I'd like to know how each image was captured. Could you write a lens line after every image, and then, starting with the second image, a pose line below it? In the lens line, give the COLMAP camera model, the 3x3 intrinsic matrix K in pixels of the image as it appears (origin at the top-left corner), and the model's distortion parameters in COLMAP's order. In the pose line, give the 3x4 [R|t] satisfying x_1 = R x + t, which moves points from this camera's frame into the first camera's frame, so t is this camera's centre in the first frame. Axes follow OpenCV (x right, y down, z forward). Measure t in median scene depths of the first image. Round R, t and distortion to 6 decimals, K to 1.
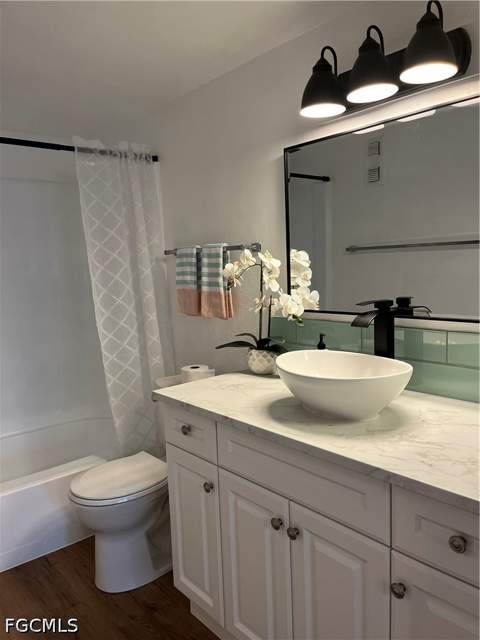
lens RADIAL K [[488.6, 0, 240.1], [0, 488.6, 323.1], [0, 0, 1]] dist [0.024288, -0.004771]
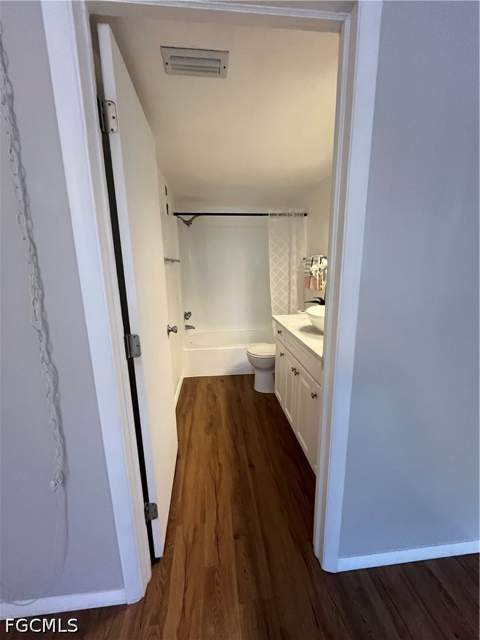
lens RADIAL K [[260.0, 0, 238.6], [0, 260.0, 316.9], [0, 0, 1]] dist [-0.000034, -0.000112]
pose [[0.828172, 0.147945, -0.540595, 0.283665], [-0.096114, 0.987733, 0.123070, -0.002591], [0.552171, -0.049964, 0.832232, -0.151228]]
